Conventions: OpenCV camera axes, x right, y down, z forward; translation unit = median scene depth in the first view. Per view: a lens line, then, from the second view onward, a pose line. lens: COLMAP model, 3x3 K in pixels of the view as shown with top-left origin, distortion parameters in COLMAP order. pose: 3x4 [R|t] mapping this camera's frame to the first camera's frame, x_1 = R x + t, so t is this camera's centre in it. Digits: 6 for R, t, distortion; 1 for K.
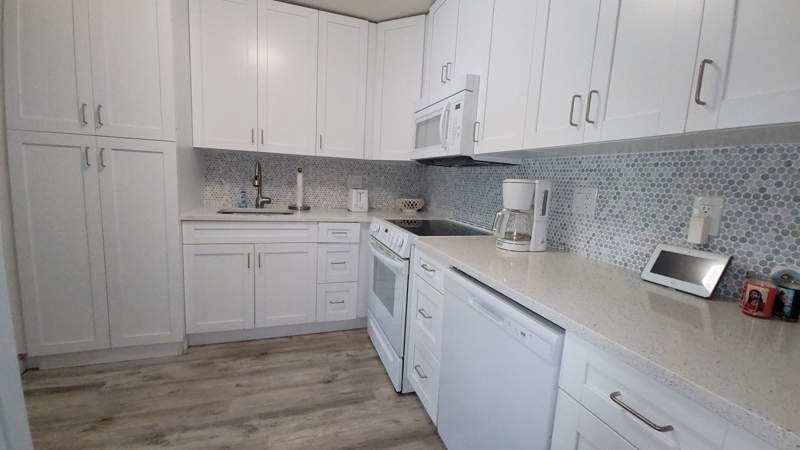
lens RADIAL K [[324.7, 0, 400.6], [0, 324.7, 222.5], [0, 0, 1]] dist [-0.002147, -0.000117]
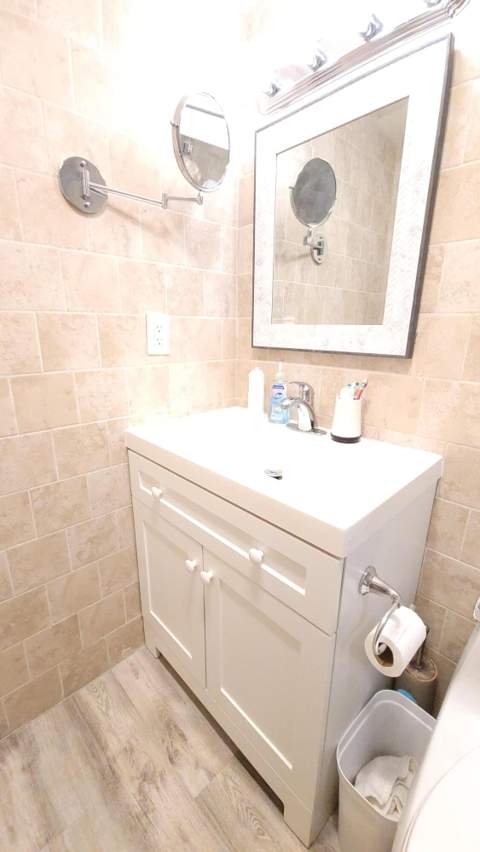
lens RADIAL K [[346.6, 0, 240.6], [0, 346.6, 425.1], [0, 0, 1]] dist [-0.000720, -0.005741]
pose [[-0.430091, -0.305729, 0.849442, -0.815396], [0.096794, 0.919872, 0.380087, -0.146224], [-0.897582, 0.245693, -0.366036, 0.878279]]
